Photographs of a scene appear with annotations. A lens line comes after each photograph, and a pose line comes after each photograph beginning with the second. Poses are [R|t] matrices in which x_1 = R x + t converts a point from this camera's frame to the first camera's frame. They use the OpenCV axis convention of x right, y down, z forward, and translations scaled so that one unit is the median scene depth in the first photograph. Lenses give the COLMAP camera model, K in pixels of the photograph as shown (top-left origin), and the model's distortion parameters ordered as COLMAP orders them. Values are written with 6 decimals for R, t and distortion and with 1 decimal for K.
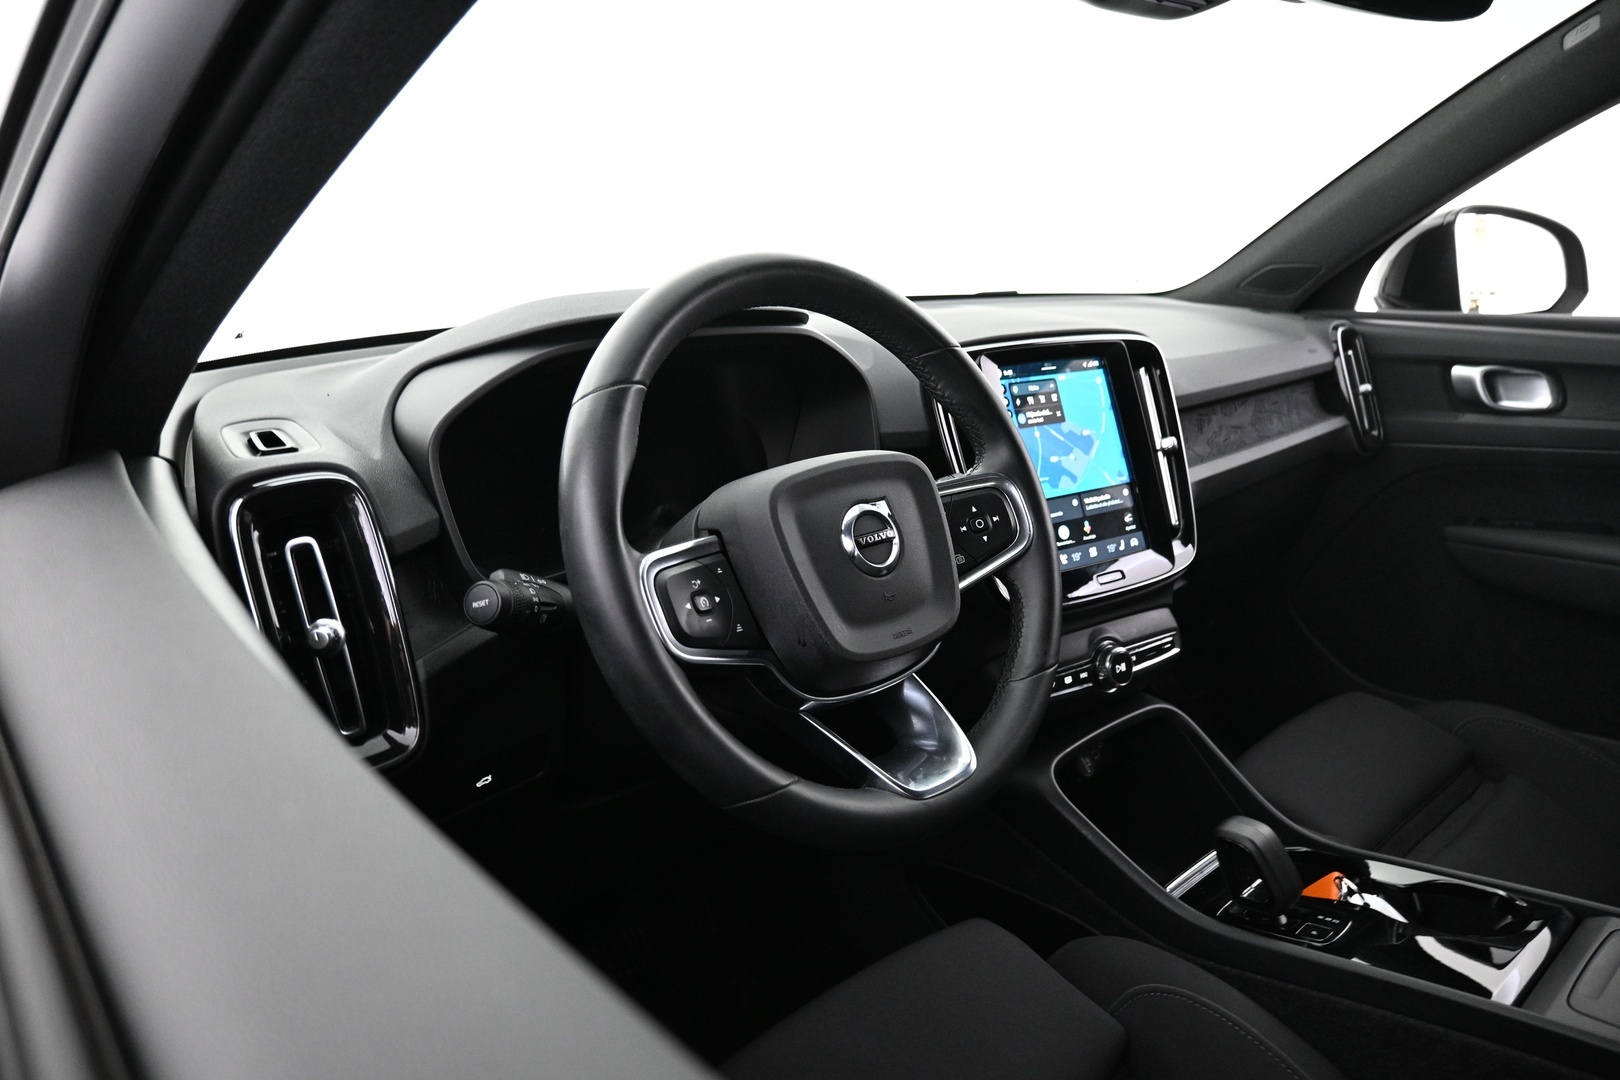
lens RADIAL K [[1097.4, 0, 810.0], [0, 1097.4, 540.0], [0, 0, 1]] dist [-0.001922, -0.004874]
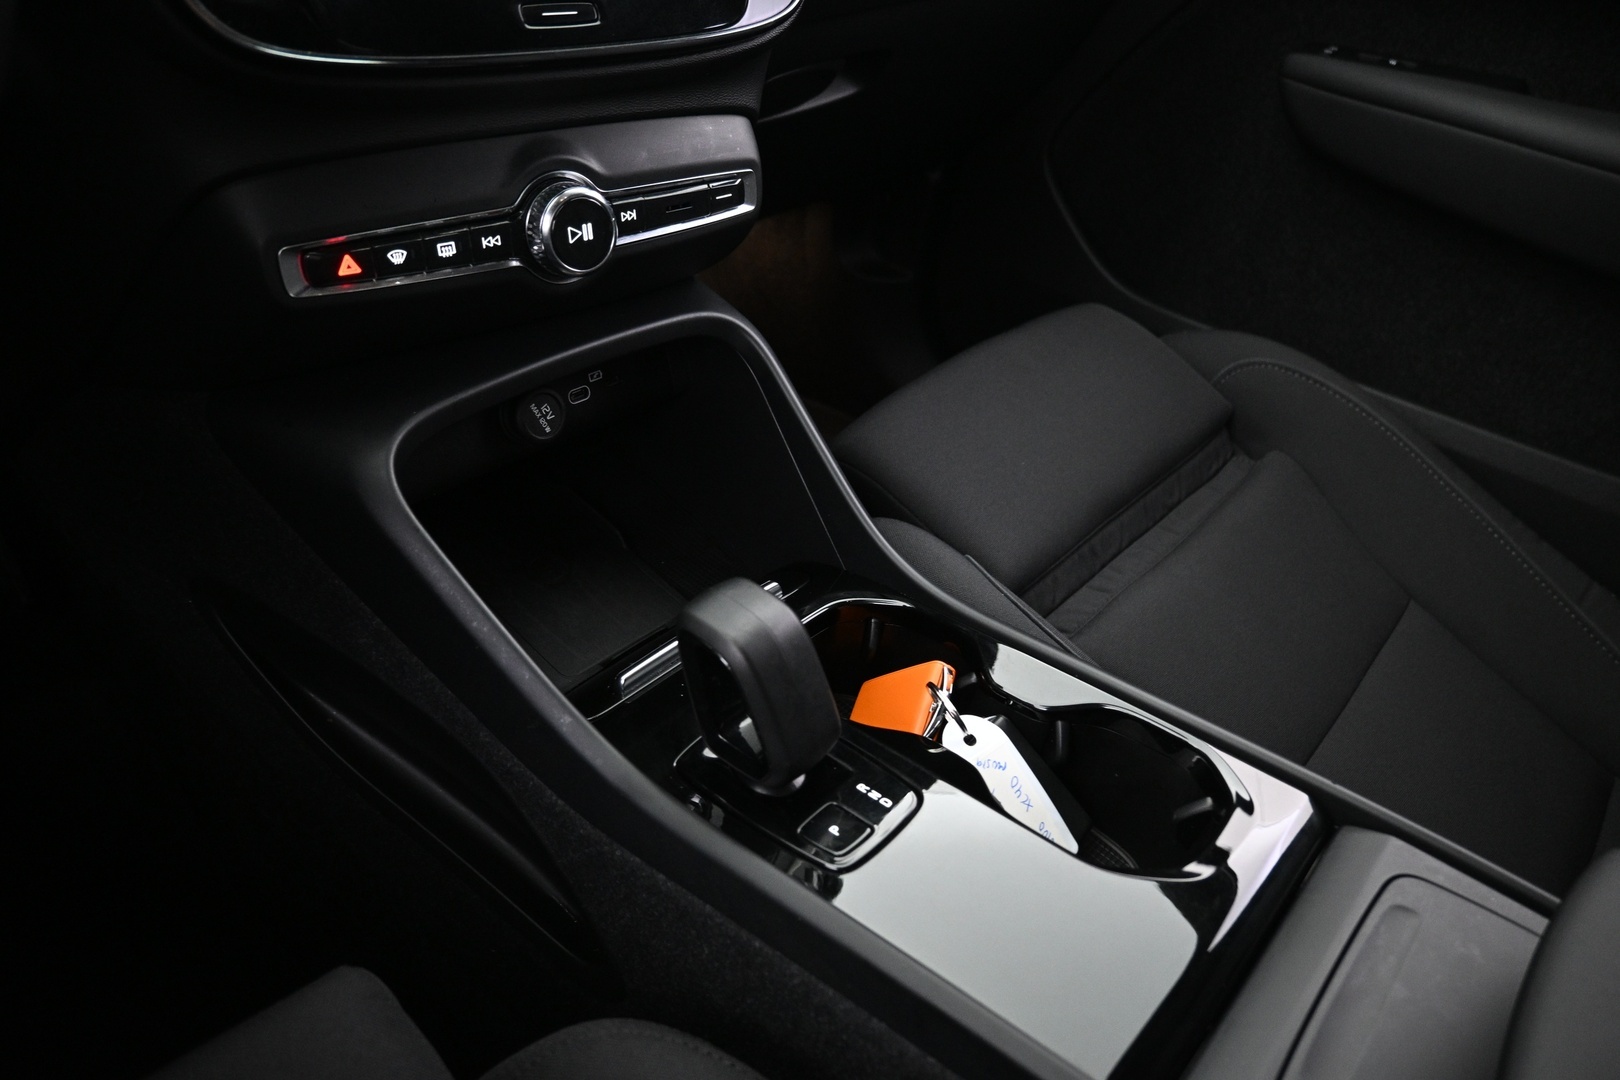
lens RADIAL K [[1097.4, 0, 810.0], [0, 1097.4, 540.0], [0, 0, 1]] dist [-0.001922, -0.004874]
pose [[0.981729, 0.049233, 0.183807, 0.240282], [-0.119351, 0.911639, 0.393281, 0.033406], [-0.148203, -0.408033, 0.900858, 0.417710]]
